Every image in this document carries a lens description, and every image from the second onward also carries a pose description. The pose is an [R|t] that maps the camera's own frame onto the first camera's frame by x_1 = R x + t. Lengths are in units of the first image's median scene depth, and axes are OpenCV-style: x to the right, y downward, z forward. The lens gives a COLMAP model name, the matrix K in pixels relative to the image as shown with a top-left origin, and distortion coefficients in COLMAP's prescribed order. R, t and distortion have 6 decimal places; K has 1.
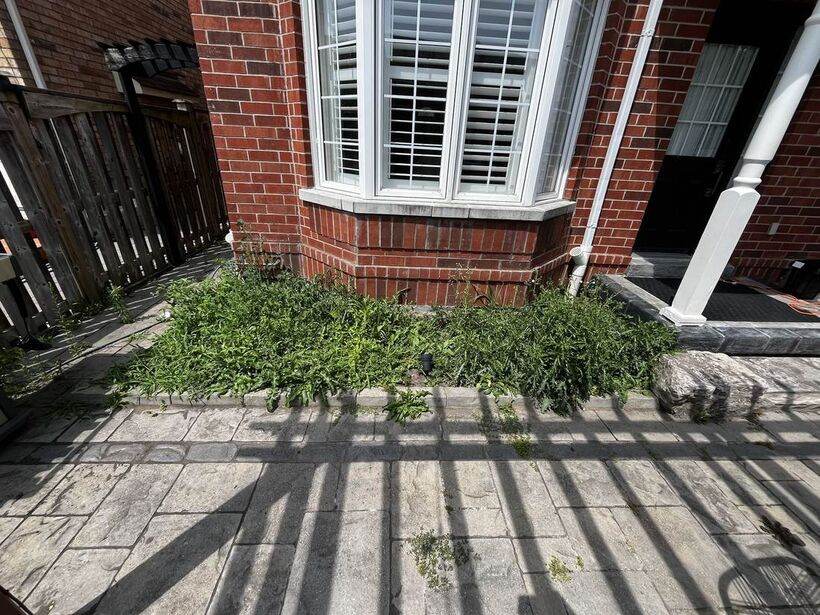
lens RADIAL K [[336.4, 0, 410.0], [0, 336.4, 307.5], [0, 0, 1]] dist [0.000981, -0.000652]
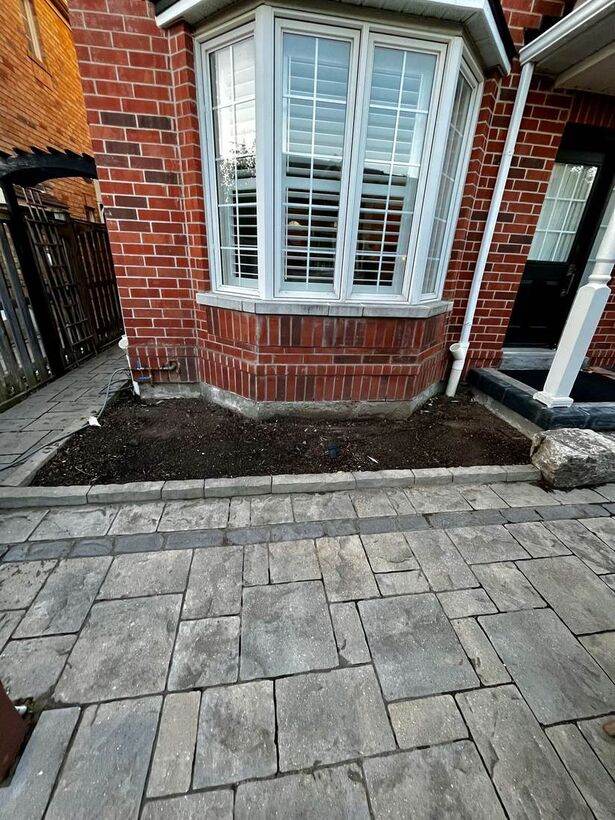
lens RADIAL K [[336.4, 0, 309.7], [0, 336.4, 408.5], [0, 0, 1]] dist [0.000981, -0.000652]
pose [[0.995231, -0.043413, 0.087355, -0.099633], [0.046048, 0.998536, -0.028378, 0.051290], [-0.085995, 0.032265, 0.995773, -0.049727]]
